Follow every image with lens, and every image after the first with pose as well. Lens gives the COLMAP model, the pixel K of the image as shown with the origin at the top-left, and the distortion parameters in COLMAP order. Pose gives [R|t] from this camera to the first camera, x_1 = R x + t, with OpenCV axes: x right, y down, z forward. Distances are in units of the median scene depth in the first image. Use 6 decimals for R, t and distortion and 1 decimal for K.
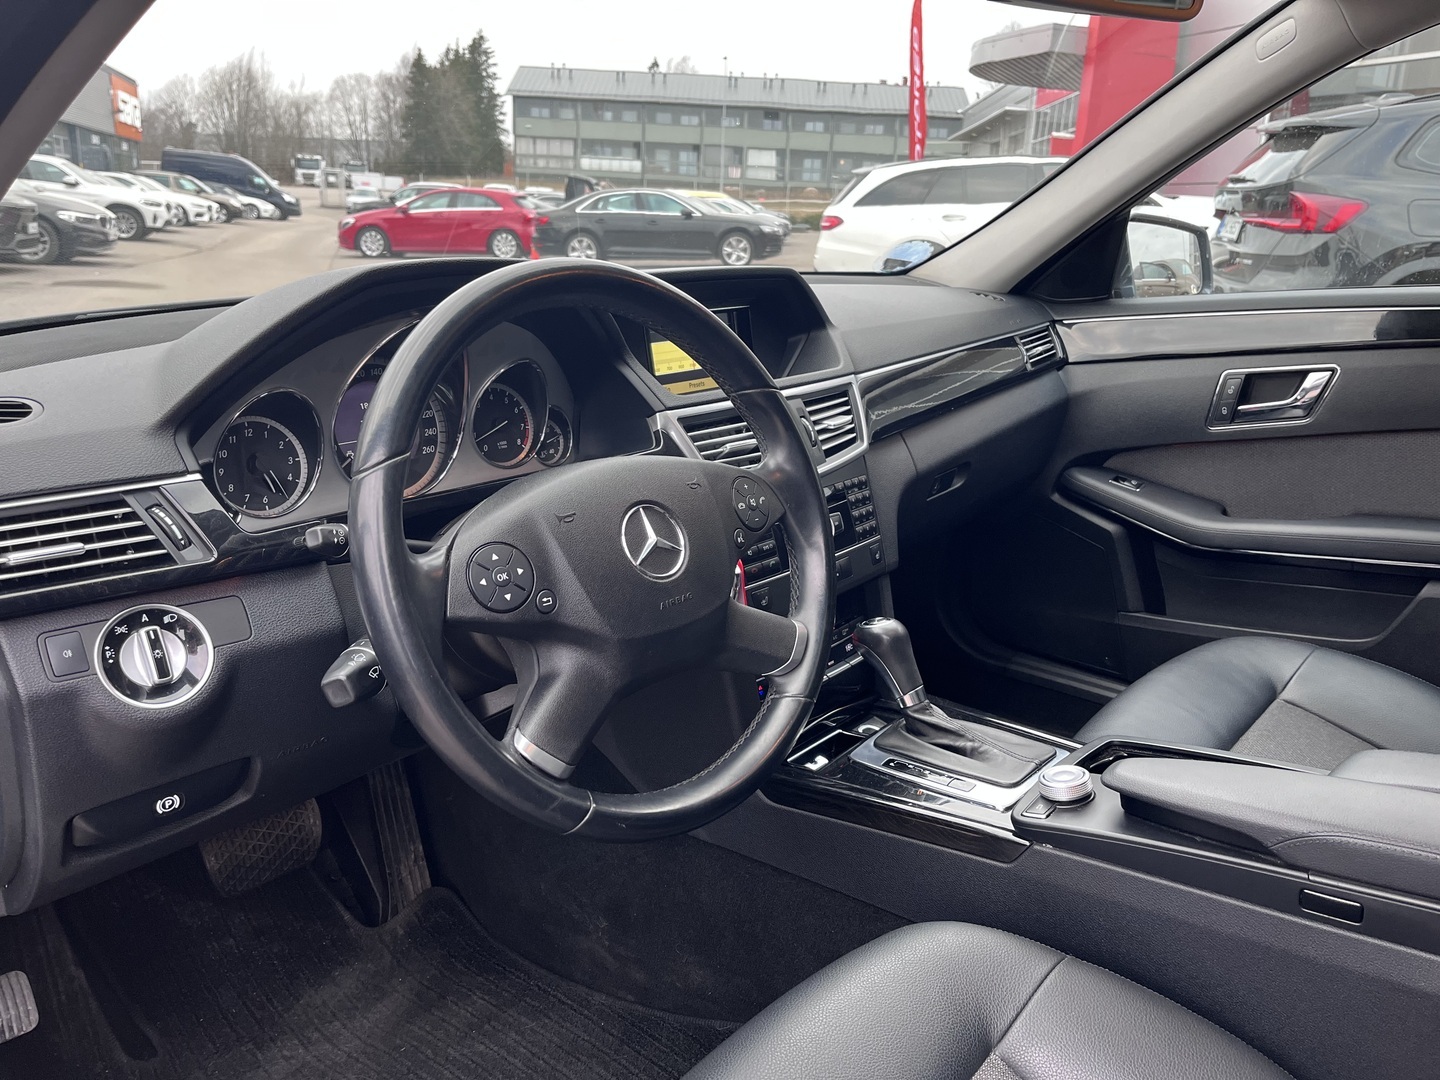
lens RADIAL K [[1084.3, 0, 720.0], [0, 1084.3, 540.0], [0, 0, 1]] dist [0.052859, -0.077976]
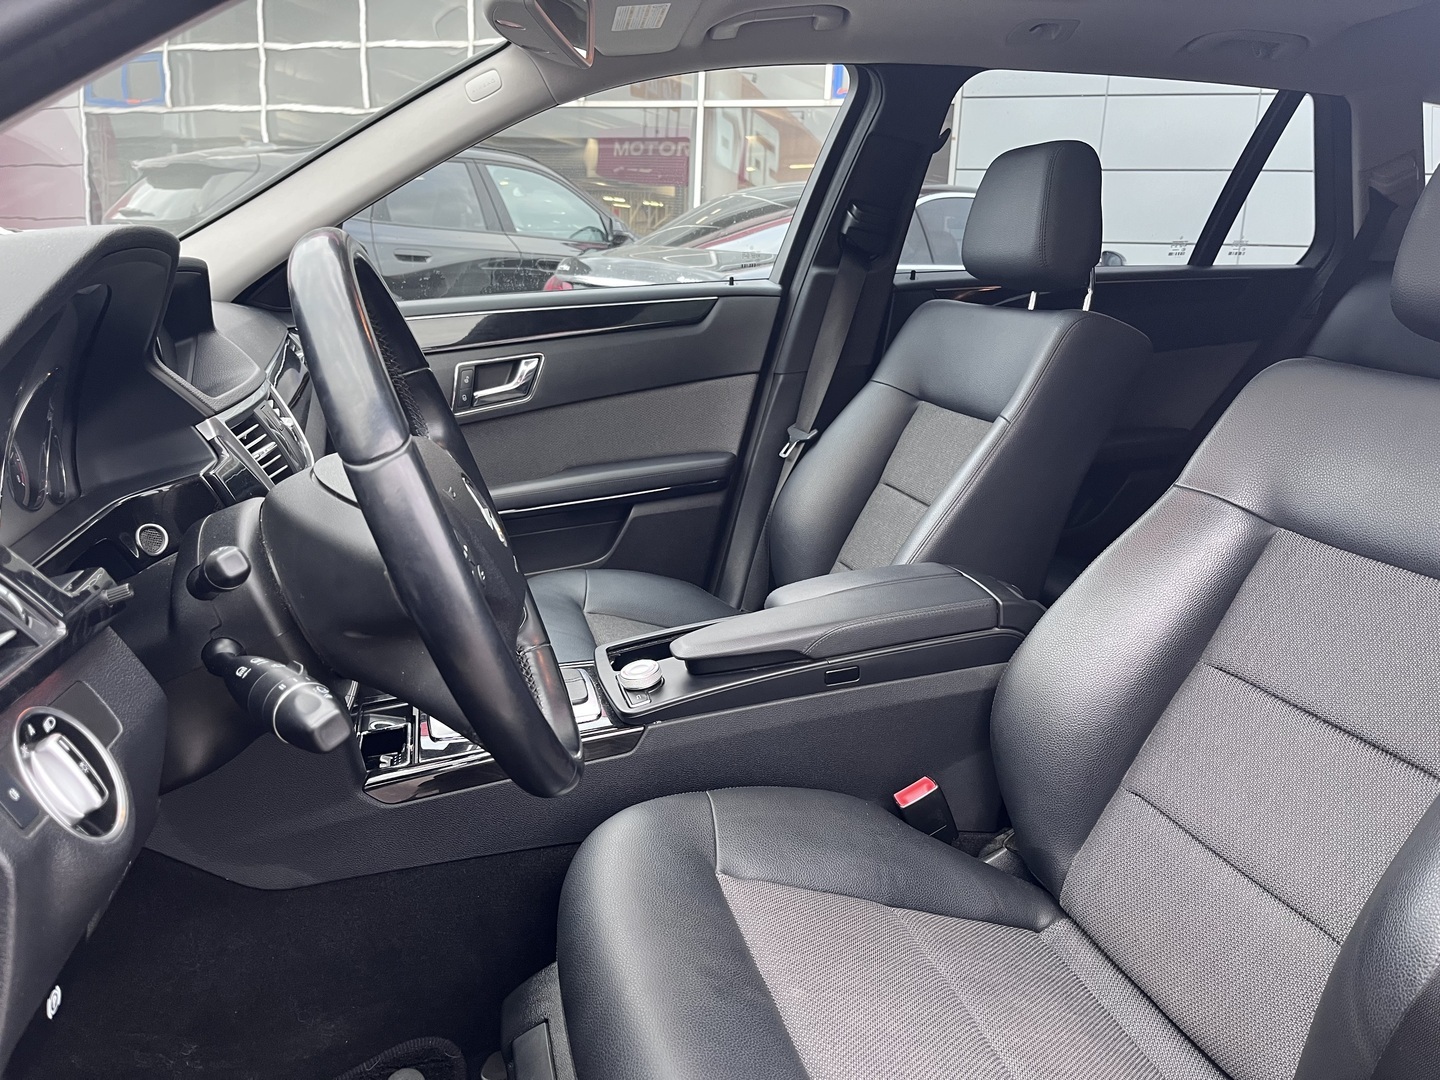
lens RADIAL K [[1084.3, 0, 720.0], [0, 1084.3, 540.0], [0, 0, 1]] dist [0.052859, -0.077976]
pose [[0.574281, -0.186468, 0.797140, -0.339500], [0.213423, 0.974144, 0.074118, 0.002054], [-0.790350, 0.127563, 0.599229, 0.103802]]
